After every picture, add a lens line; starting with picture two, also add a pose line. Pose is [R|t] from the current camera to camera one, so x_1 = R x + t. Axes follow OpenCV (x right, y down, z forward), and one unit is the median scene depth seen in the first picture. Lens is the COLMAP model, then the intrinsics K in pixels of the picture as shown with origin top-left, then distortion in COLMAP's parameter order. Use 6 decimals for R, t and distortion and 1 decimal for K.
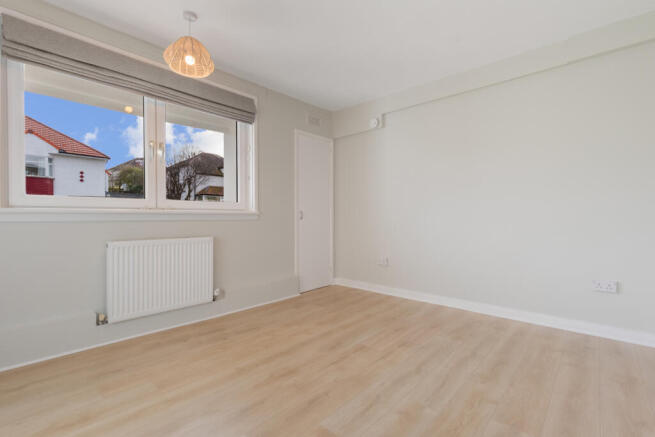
lens RADIAL K [[308.2, 0, 327.5], [0, 308.2, 218.5], [0, 0, 1]] dist [-0.003307, -0.000556]
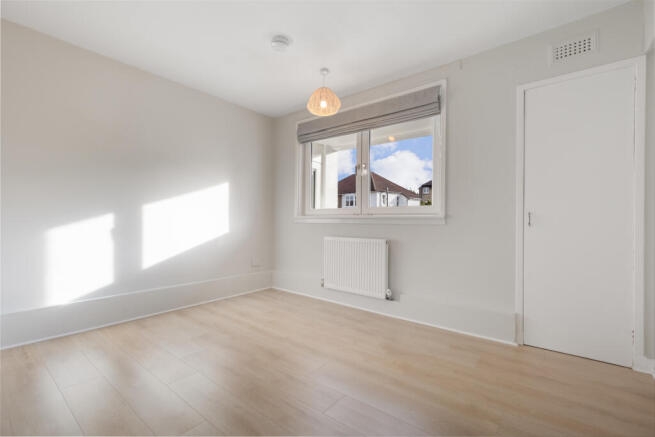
lens RADIAL K [[296.4, 0, 327.5], [0, 296.4, 218.5], [0, 0, 1]] dist [0.000304, 0.000080]
pose [[0.039063, -0.005563, -0.999221, 0.659652], [-0.011730, 0.999913, -0.006025, -0.006088], [0.999168, 0.011956, 0.038995, 0.758758]]
